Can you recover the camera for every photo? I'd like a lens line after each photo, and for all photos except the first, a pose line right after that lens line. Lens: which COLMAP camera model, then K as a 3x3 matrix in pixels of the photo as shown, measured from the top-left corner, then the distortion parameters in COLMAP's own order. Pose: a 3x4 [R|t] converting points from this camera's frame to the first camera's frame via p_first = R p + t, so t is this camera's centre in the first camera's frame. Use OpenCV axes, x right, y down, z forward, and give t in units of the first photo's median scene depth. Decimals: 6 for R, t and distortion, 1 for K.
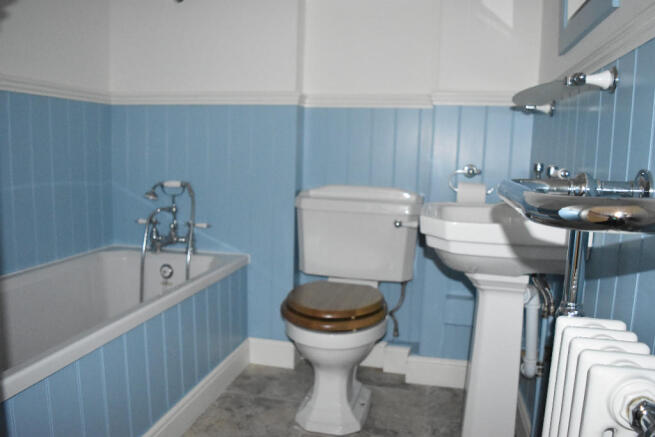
lens RADIAL K [[513.9, 0, 327.5], [0, 513.9, 218.5], [0, 0, 1]] dist [-0.086754, 0.001512]
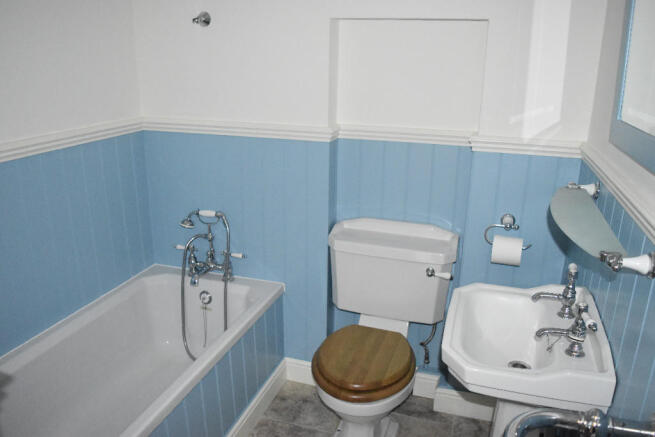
lens RADIAL K [[518.0, 0, 327.5], [0, 518.0, 218.5], [0, 0, 1]] dist [-0.085152, 0.005808]
pose [[0.995947, 0.013516, -0.088918, 0.024141], [0.002245, 0.984599, 0.174812, -0.245581], [0.089912, -0.174303, 0.980579, 0.019372]]
